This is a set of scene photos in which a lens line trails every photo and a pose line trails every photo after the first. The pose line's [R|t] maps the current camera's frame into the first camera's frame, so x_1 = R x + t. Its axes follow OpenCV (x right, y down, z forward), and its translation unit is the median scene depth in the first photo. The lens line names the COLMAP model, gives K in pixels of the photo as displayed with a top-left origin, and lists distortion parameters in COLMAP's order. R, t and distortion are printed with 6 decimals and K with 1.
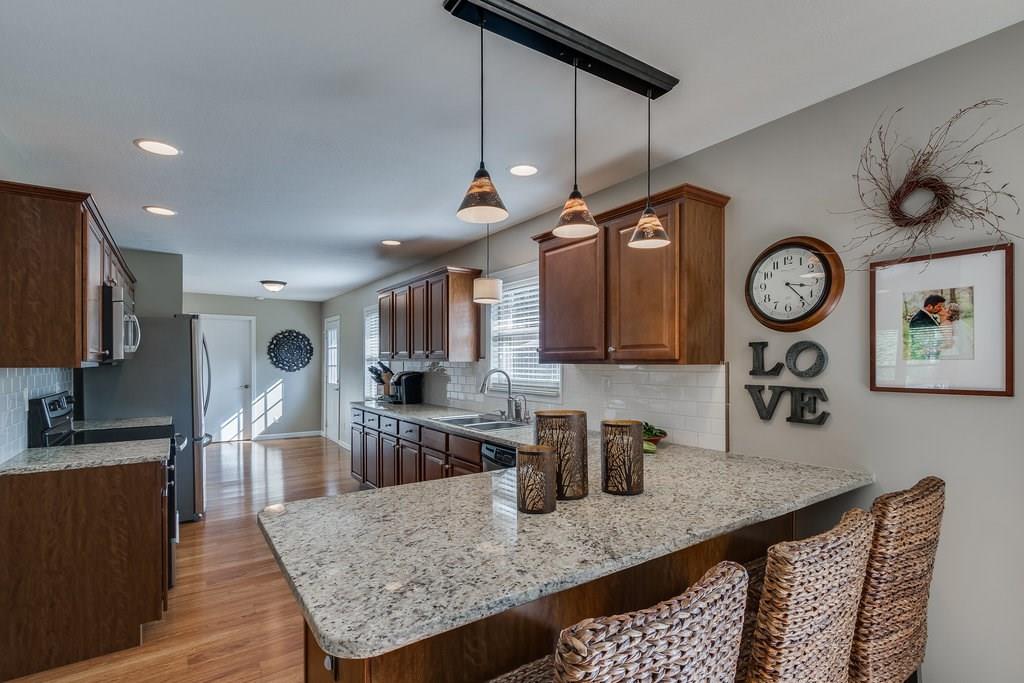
lens RADIAL K [[488.1, 0, 507.0], [0, 488.1, 364.1], [0, 0, 1]] dist [0.002612, -0.000024]
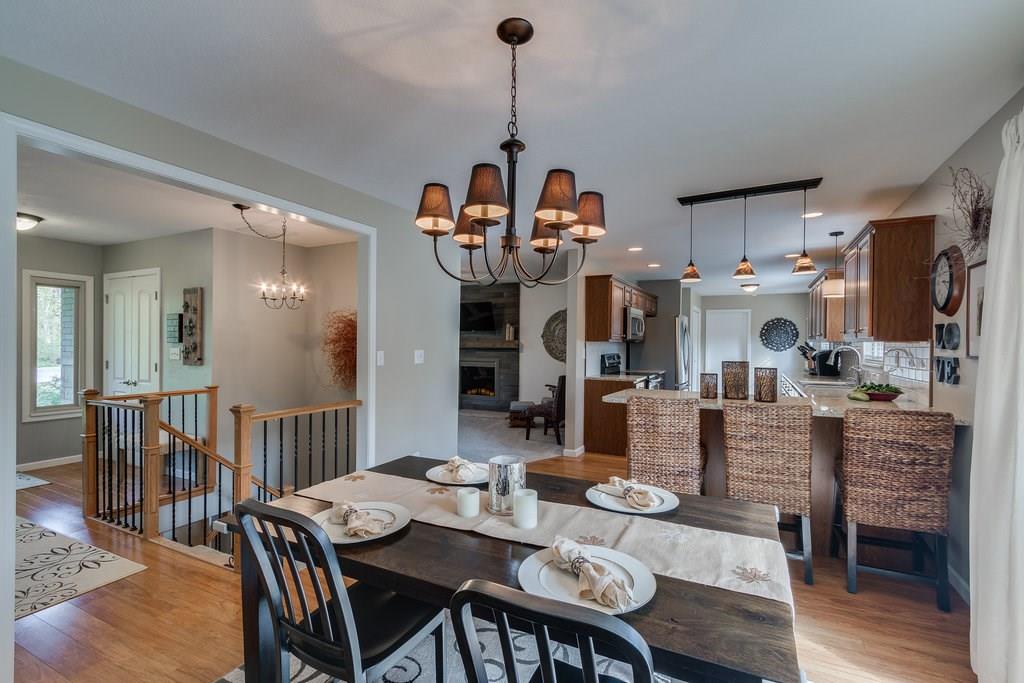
lens RADIAL K [[465.4, 0, 517.7], [0, 465.4, 344.4], [0, 0, 1]] dist [-0.000795, -0.000907]
pose [[0.487189, 0.008893, -0.873251, 1.021245], [-0.015933, 0.999872, 0.001293, 0.025888], [0.873151, 0.013284, 0.487269, -0.609811]]
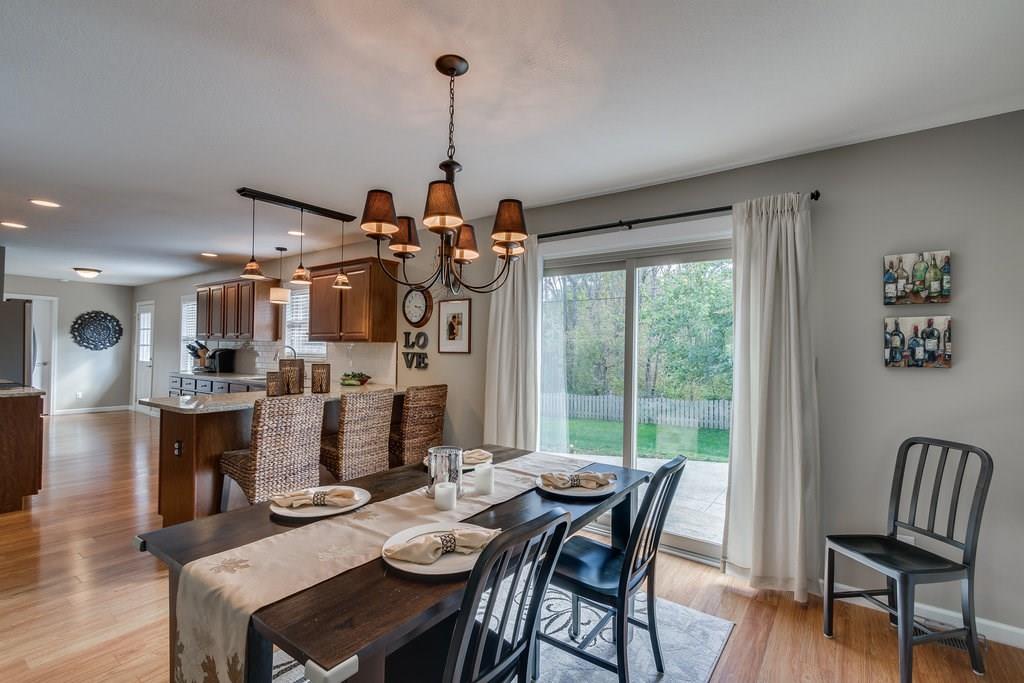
lens RADIAL K [[465.4, 0, 517.7], [0, 465.4, 344.4], [0, 0, 1]] dist [-0.000795, -0.000907]
pose [[0.936738, 0.017789, 0.349579, 0.243548], [-0.012182, 0.999760, -0.018233, 0.038950], [-0.349819, 0.012822, 0.936729, -1.044348]]
